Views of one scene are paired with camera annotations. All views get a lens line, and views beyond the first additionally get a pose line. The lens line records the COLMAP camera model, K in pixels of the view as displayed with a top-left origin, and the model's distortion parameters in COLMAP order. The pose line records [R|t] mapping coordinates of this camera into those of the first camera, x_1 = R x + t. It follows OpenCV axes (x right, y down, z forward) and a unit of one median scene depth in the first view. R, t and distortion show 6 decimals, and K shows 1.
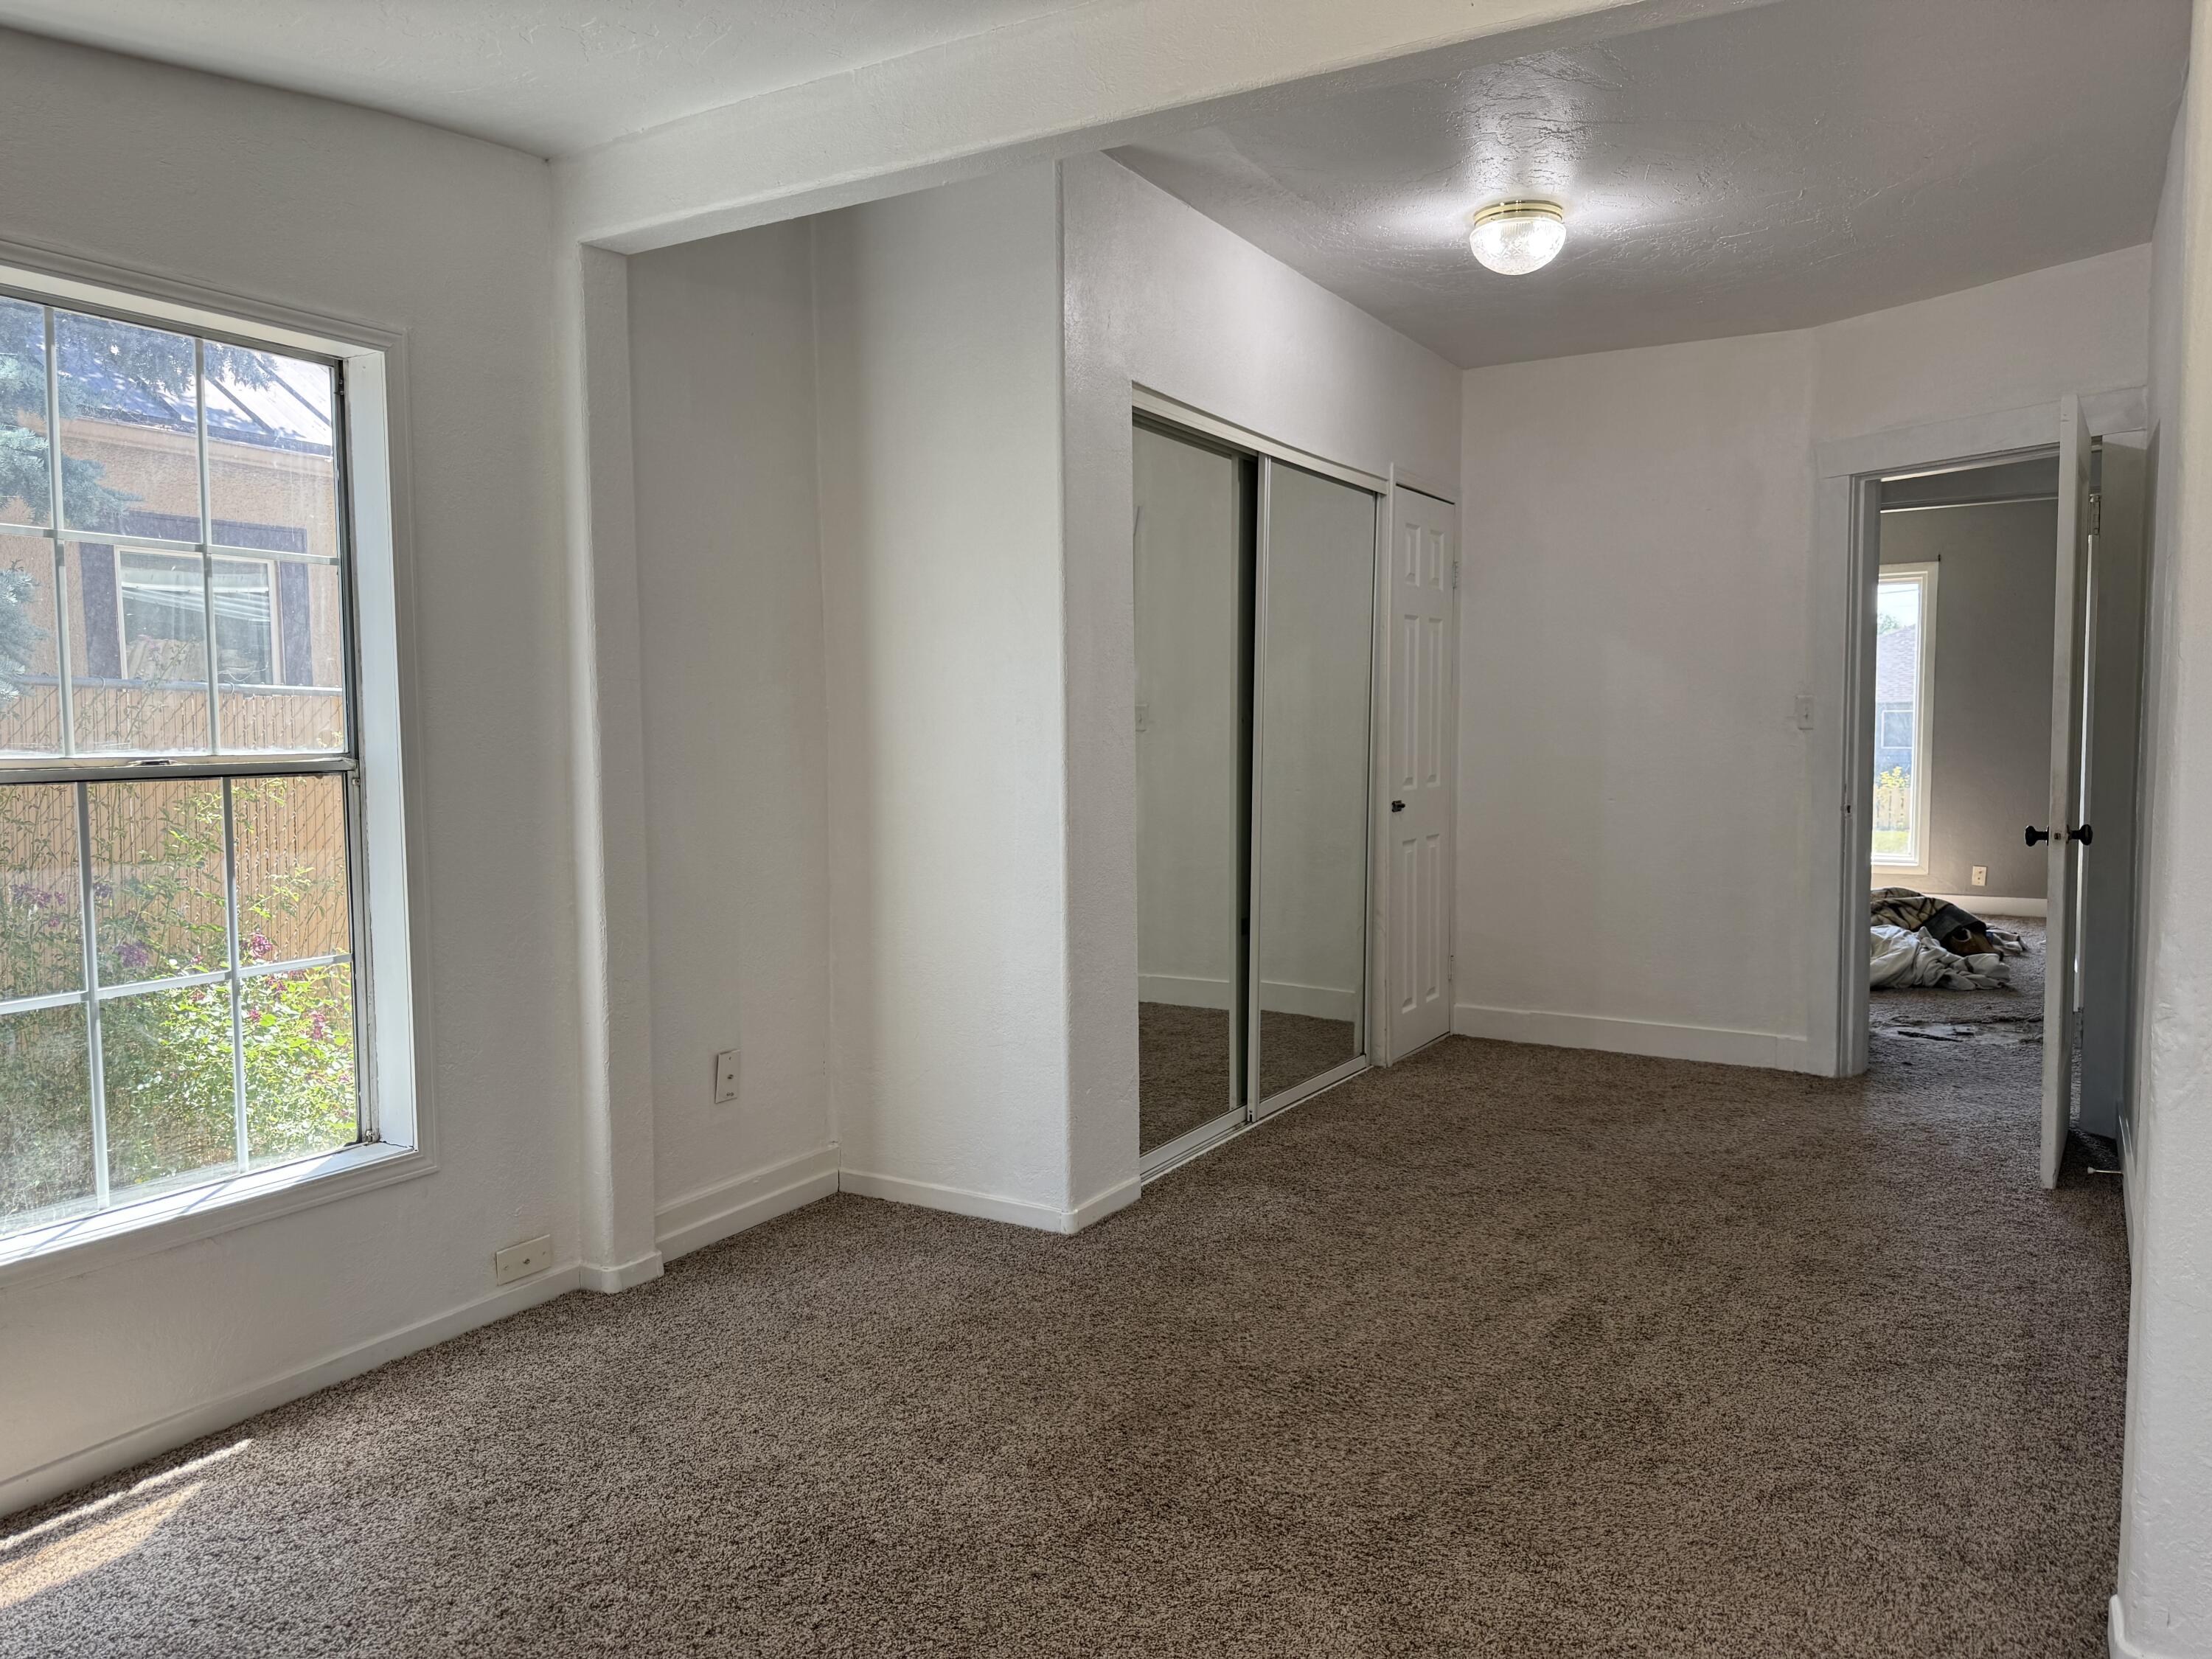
lens RADIAL K [[1603.2, 0, 1098.2], [0, 1603.2, 805.9], [0, 0, 1]] dist [-0.012853, 0.015757]
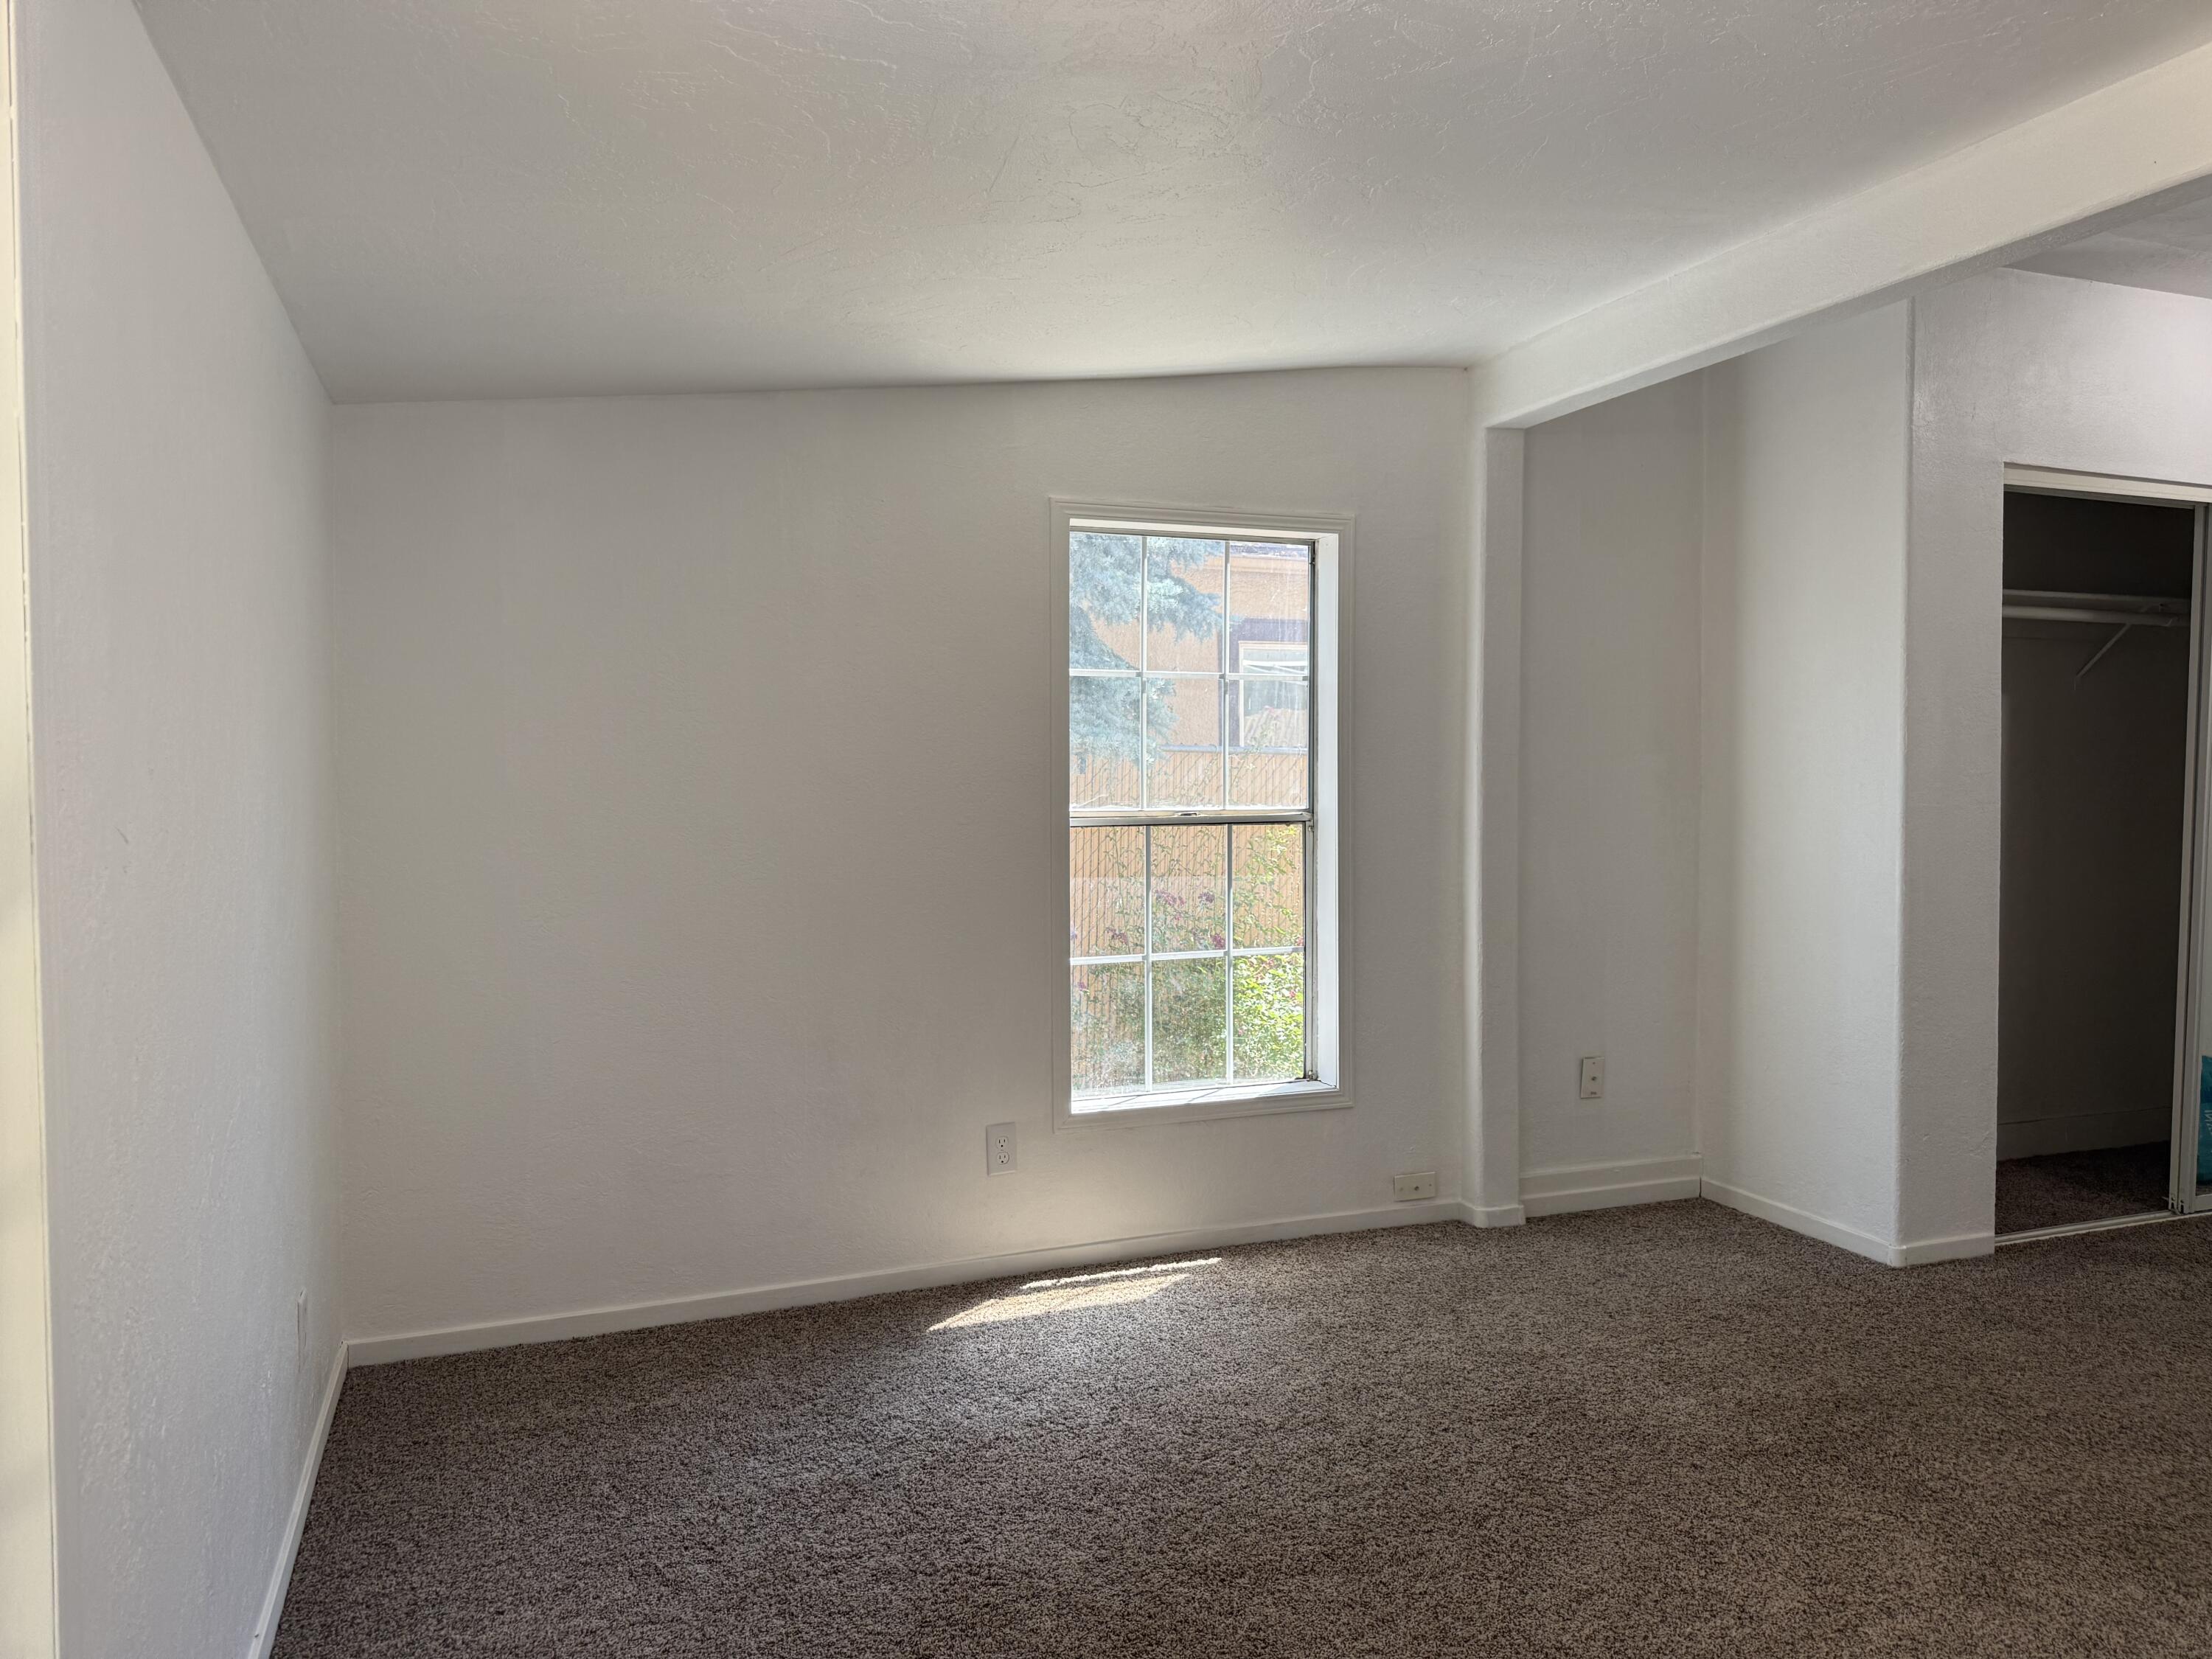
lens RADIAL K [[1541.5, 0, 1116.6], [0, 1541.5, 828.5], [0, 0, 1]] dist [0.073474, -0.186004]
pose [[0.784668, 0.034793, -0.618939, 0.263481], [-0.047989, 0.998837, -0.004690, -0.000447], [0.618056, 0.033383, 0.785425, -0.209290]]
